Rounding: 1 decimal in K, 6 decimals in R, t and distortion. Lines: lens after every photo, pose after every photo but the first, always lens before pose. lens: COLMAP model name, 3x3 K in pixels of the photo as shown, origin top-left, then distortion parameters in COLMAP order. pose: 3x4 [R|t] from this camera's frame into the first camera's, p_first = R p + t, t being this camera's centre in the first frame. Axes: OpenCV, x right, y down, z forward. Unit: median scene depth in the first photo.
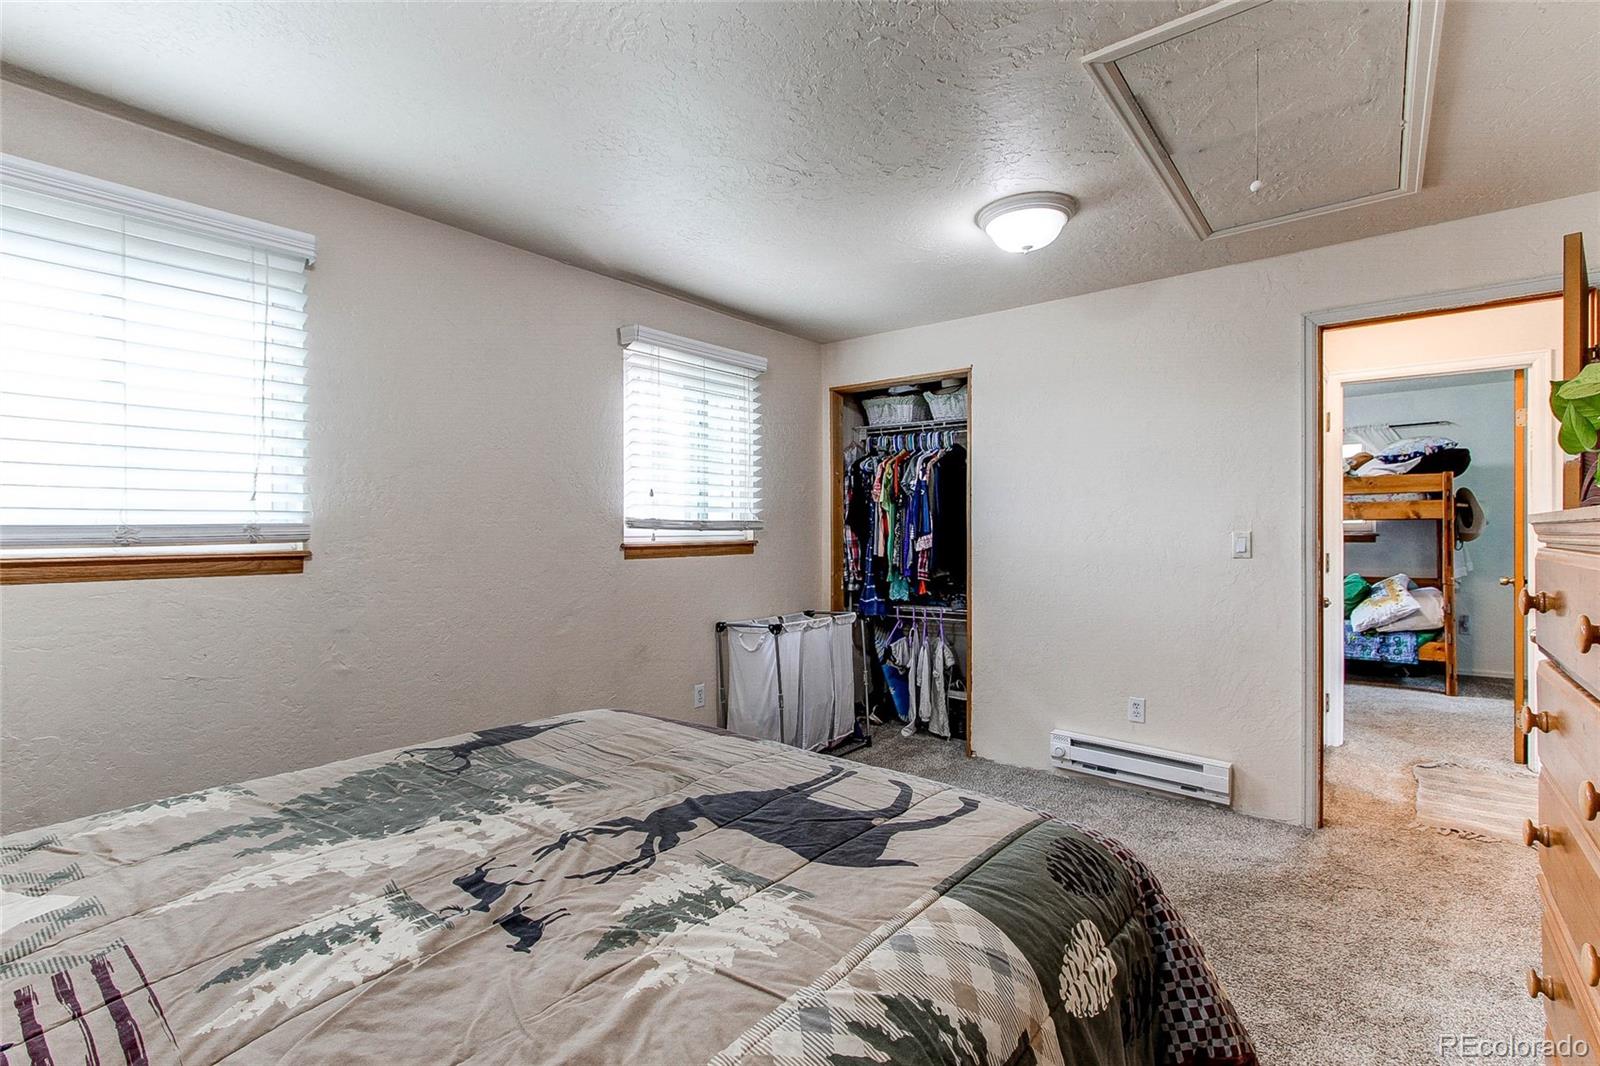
lens RADIAL K [[756.5, 0, 788.5], [0, 756.5, 532.3], [0, 0, 1]] dist [0.000543, 0.003588]
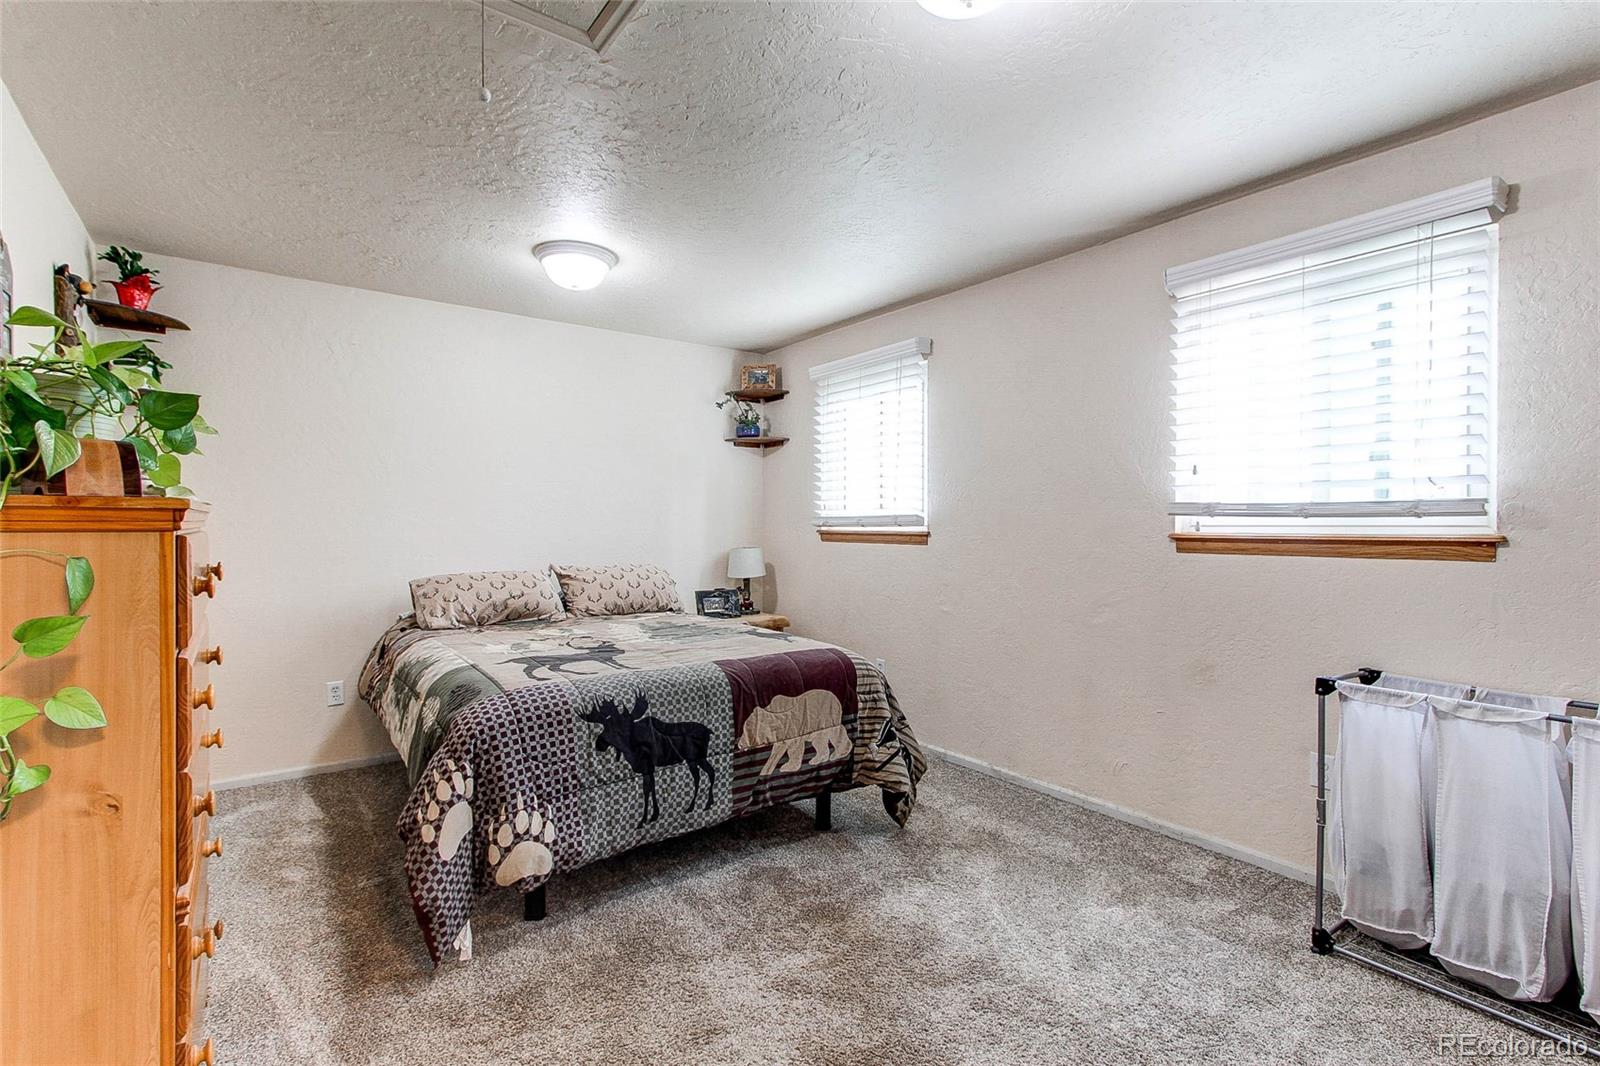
lens RADIAL K [[756.5, 0, 803.8], [0, 756.5, 522.3], [0, 0, 1]] dist [0.000543, 0.003588]
pose [[-0.253381, 0.010063, -0.967314, 0.681891], [0.006605, 0.999941, 0.008672, -0.007428], [0.967344, -0.004192, -0.253432, 0.795104]]
